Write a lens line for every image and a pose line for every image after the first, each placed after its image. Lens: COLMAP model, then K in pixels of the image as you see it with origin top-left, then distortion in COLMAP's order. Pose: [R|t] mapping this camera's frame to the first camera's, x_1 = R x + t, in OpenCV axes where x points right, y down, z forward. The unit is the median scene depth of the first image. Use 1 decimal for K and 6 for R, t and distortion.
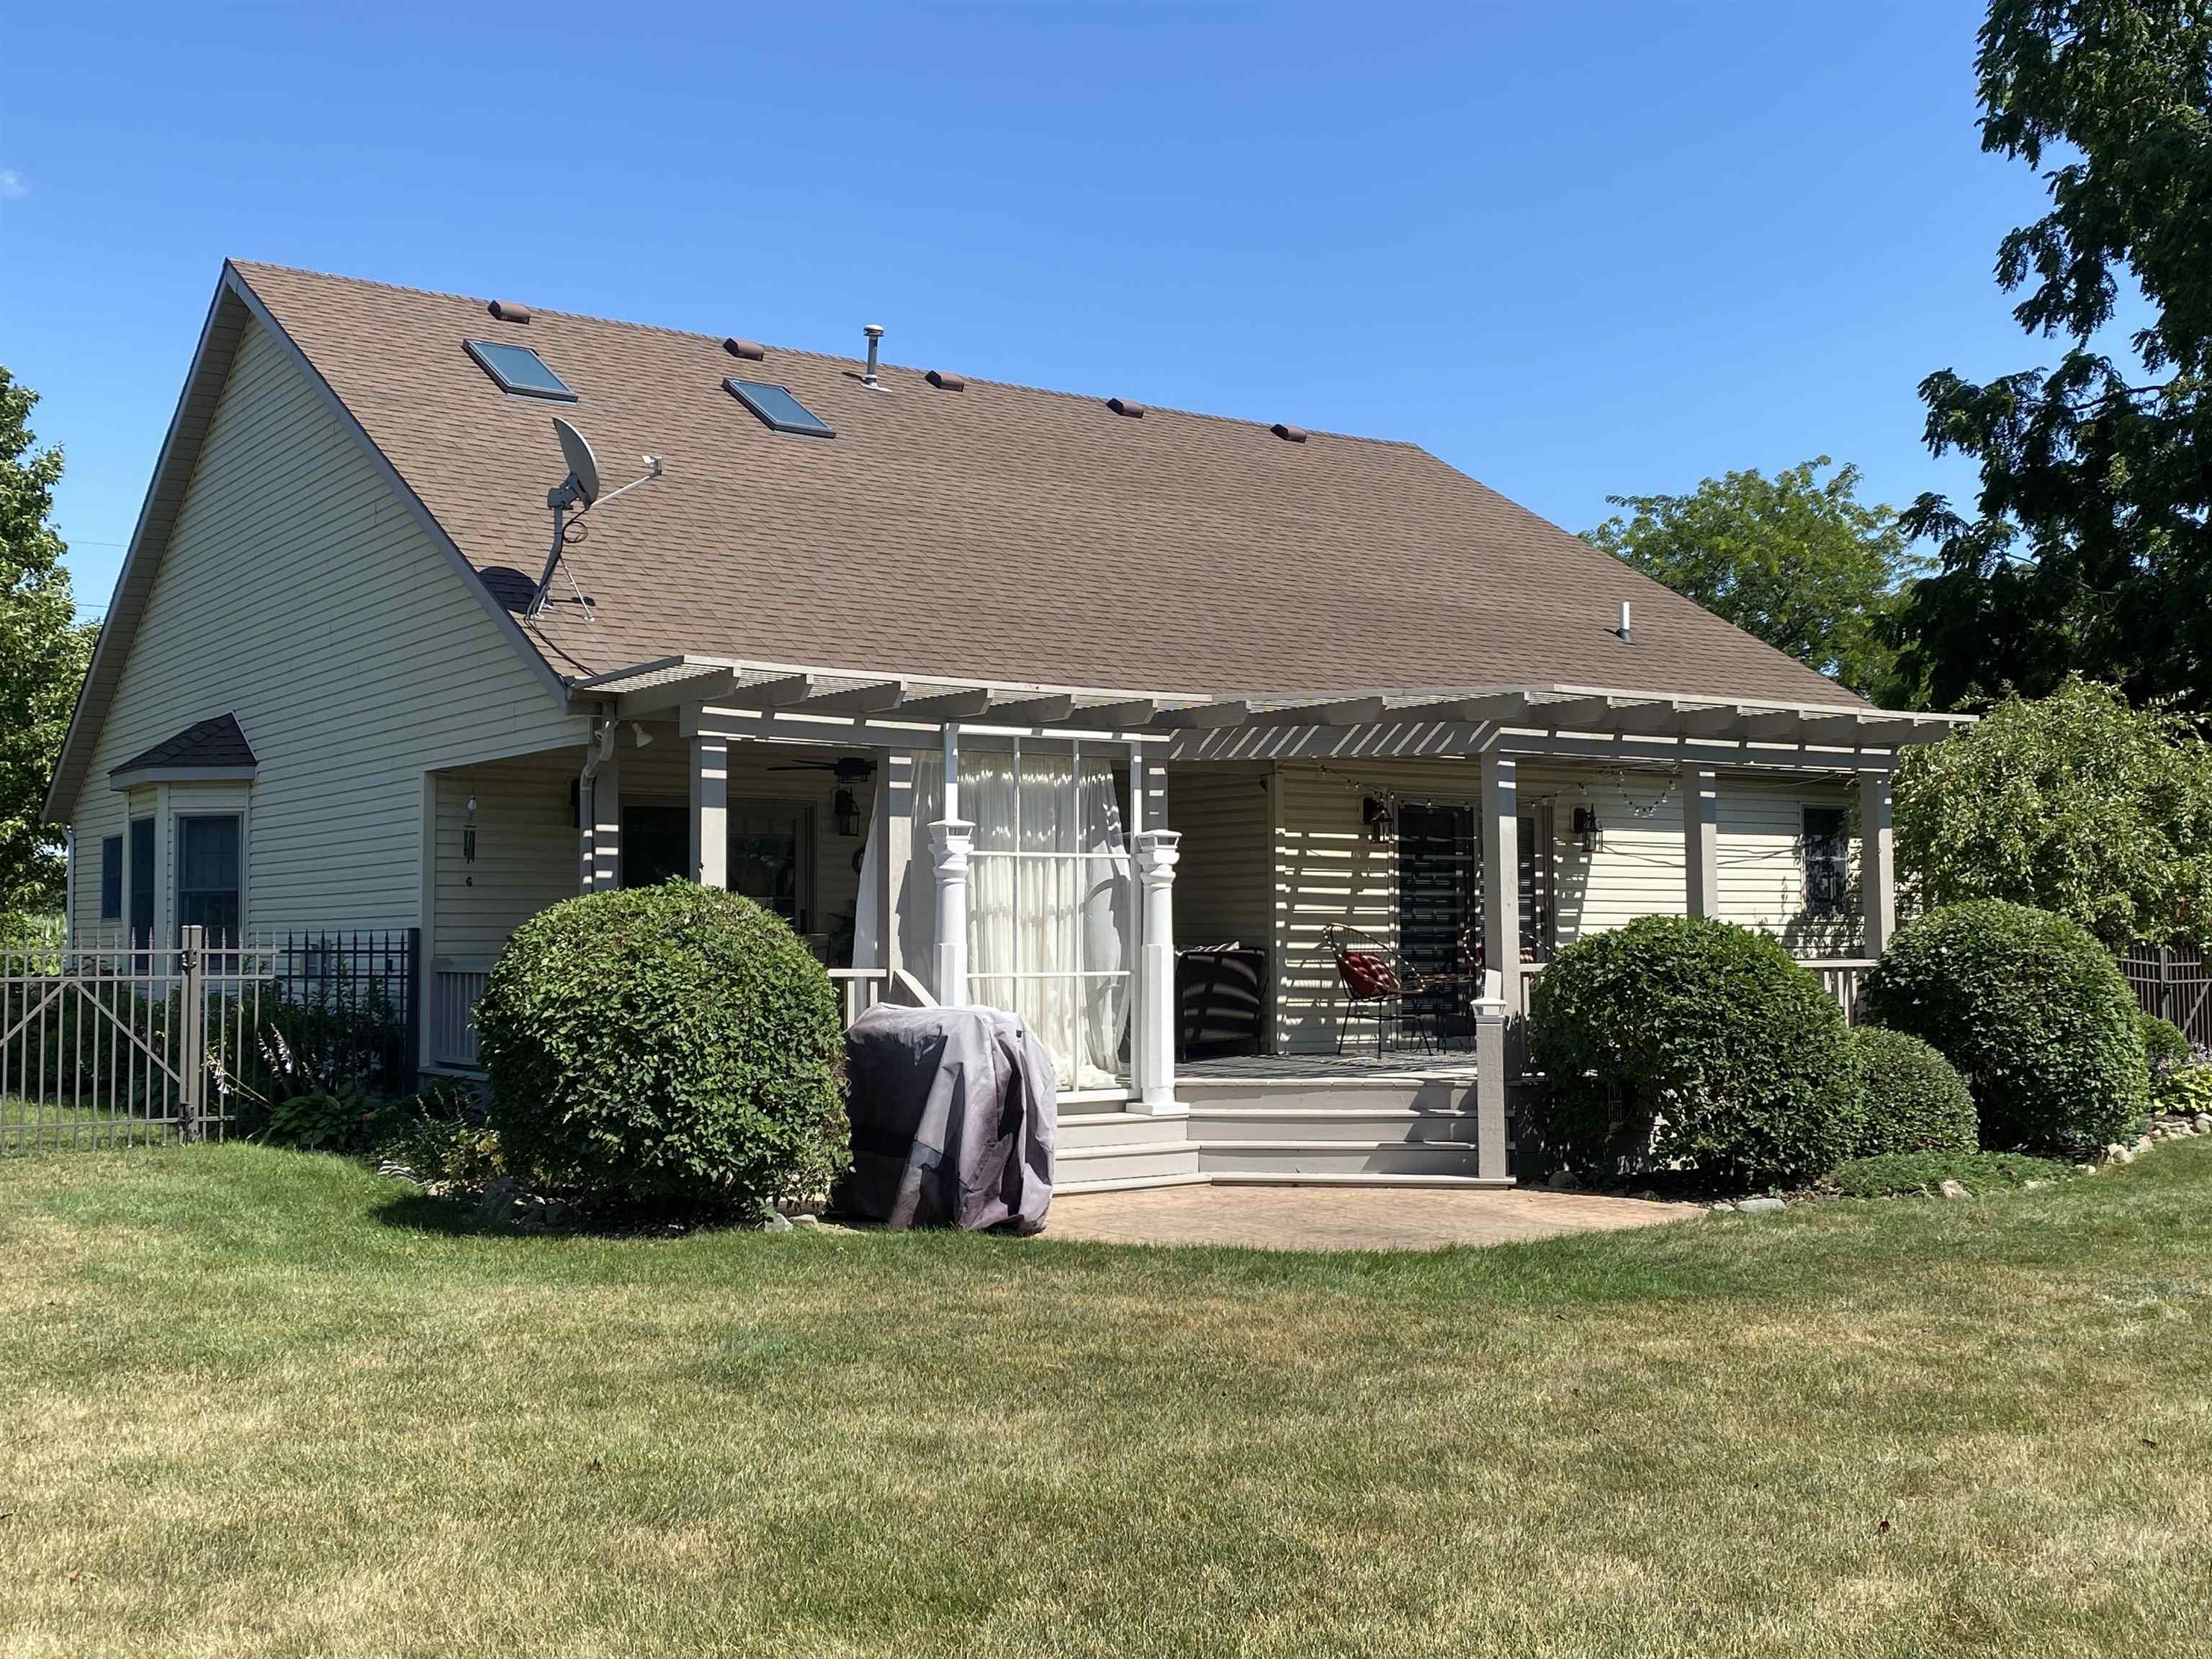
lens RADIAL K [[2359.4, 0, 1106.0], [0, 2359.4, 829.5], [0, 0, 1]] dist [-0.008780, -0.020588]
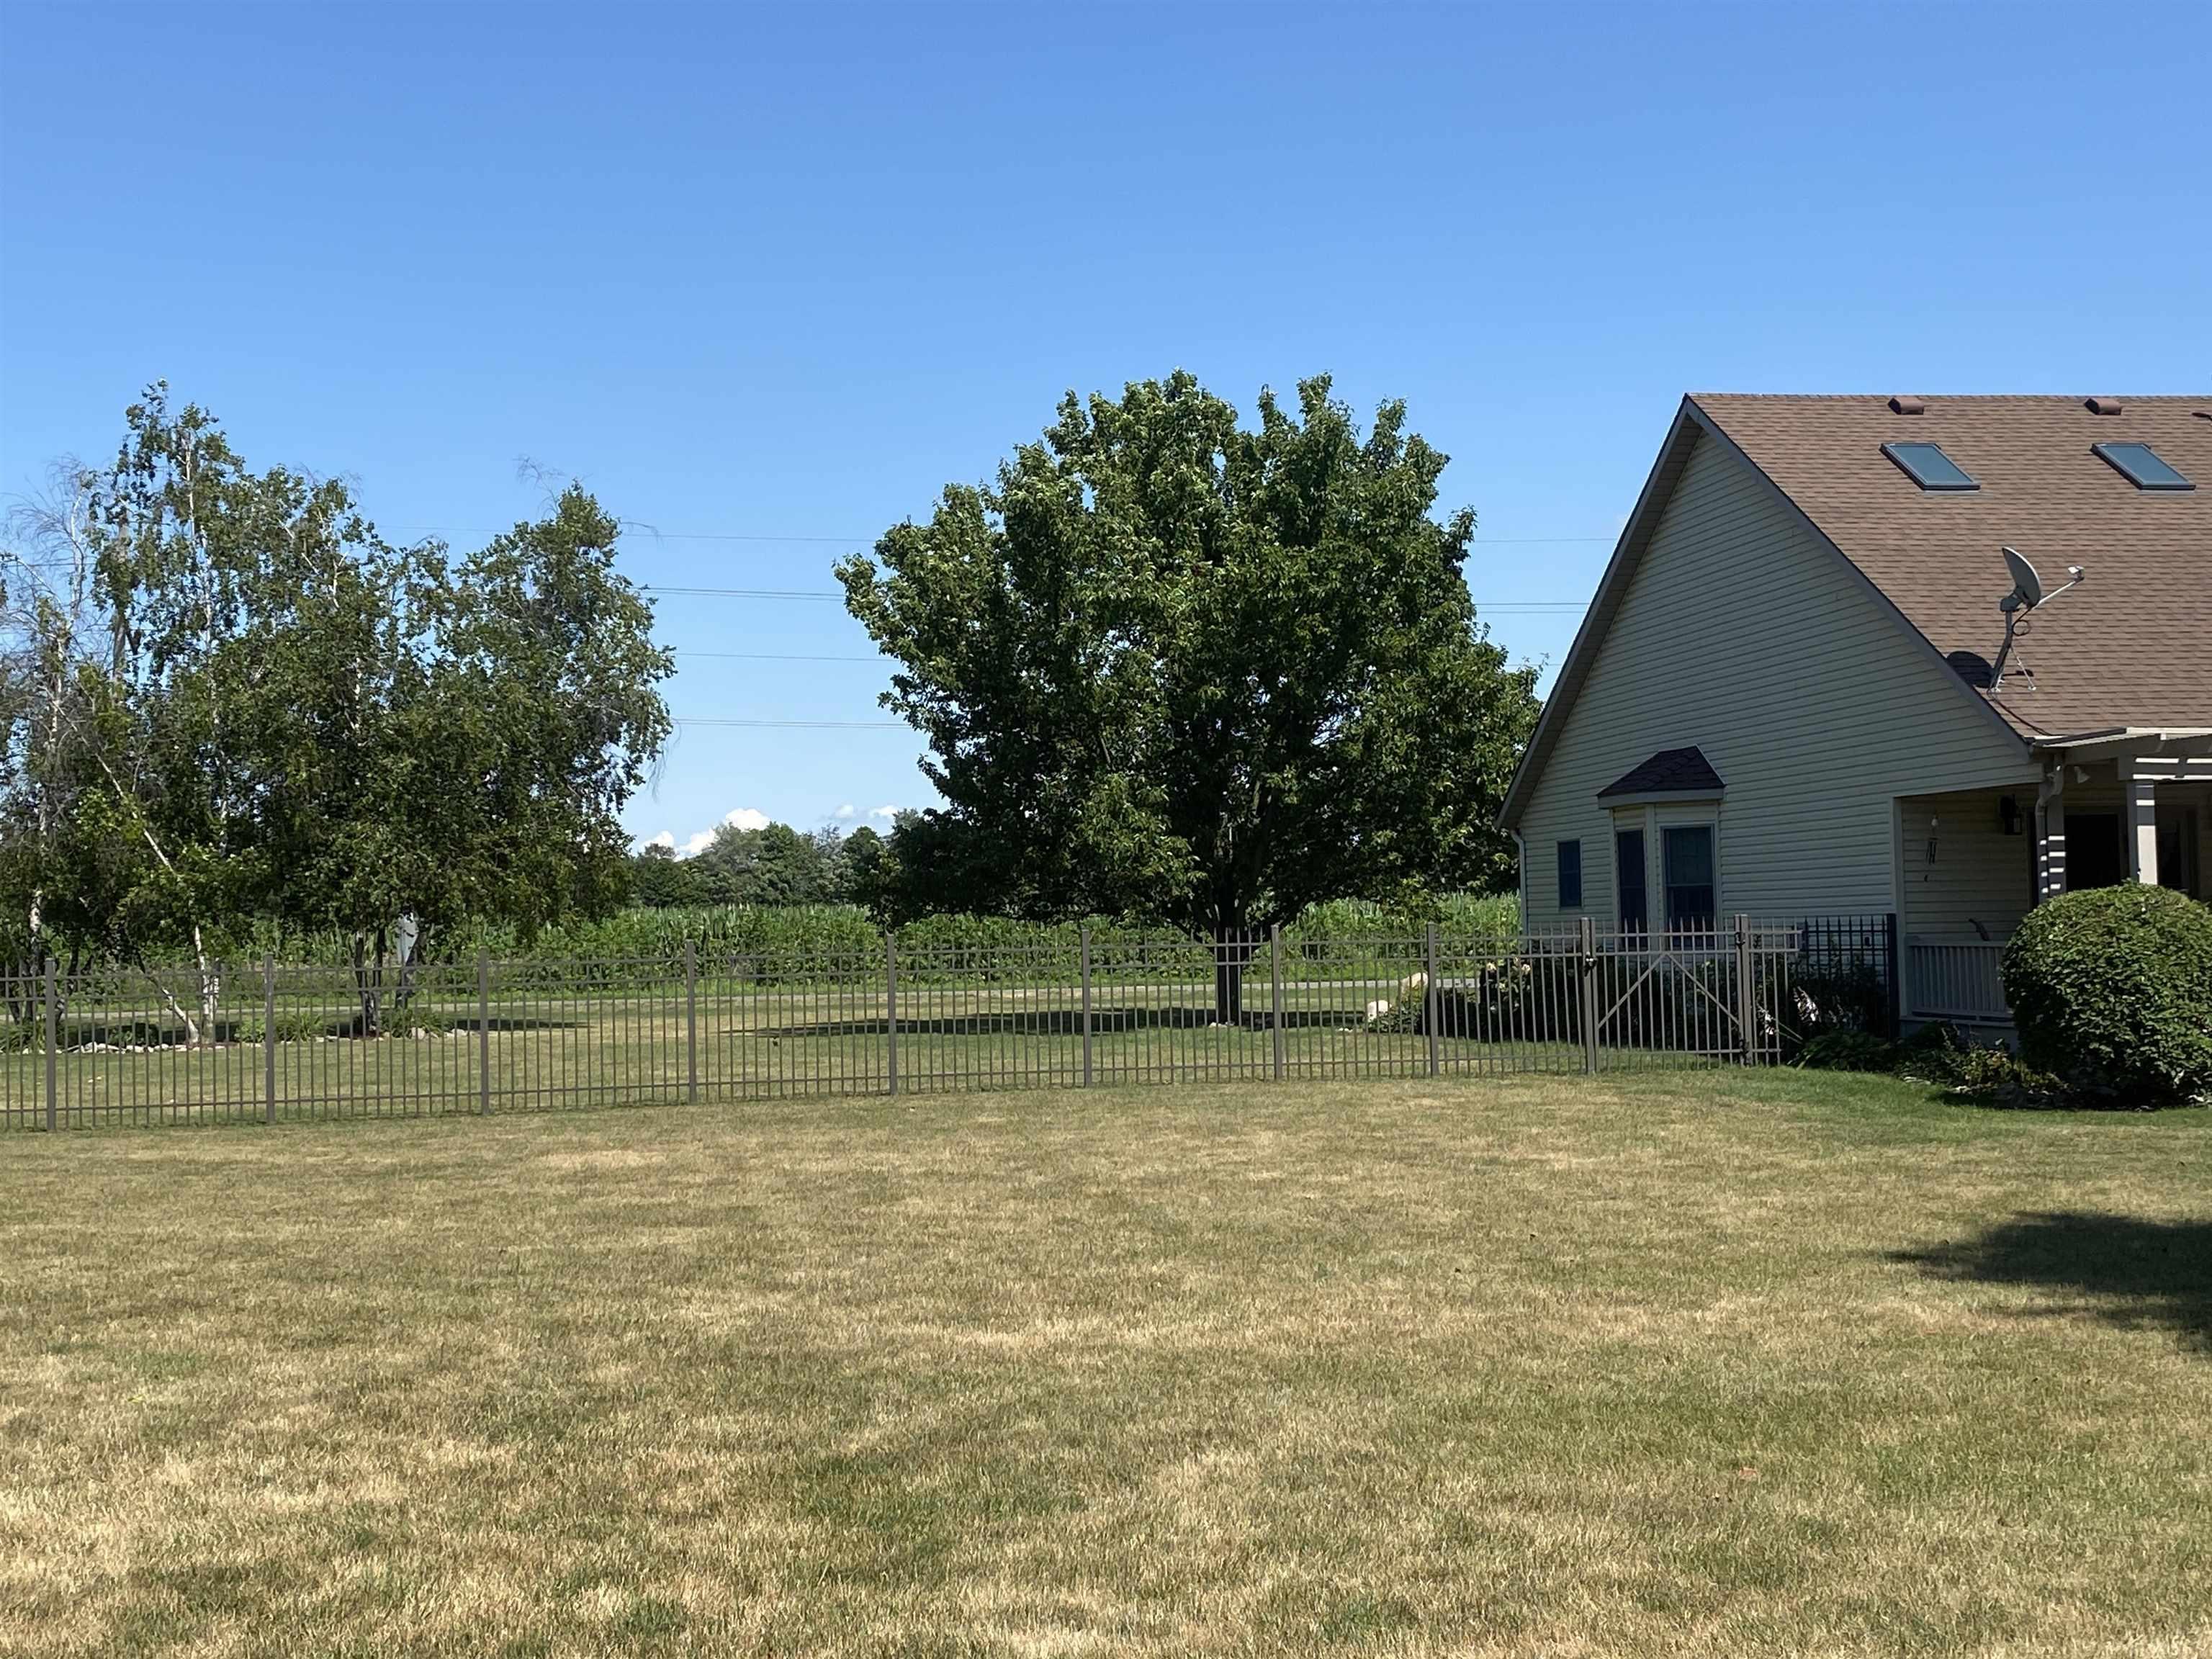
lens RADIAL K [[2941.2, 0, 1106.0], [0, 2941.2, 829.5], [0, 0, 1]] dist [0.200279, -0.707356]
pose [[0.905656, -0.026885, -0.423160, 0.025168], [0.034951, 0.999325, 0.011312, -0.045899], [0.422570, -0.025035, 0.905984, -0.813006]]
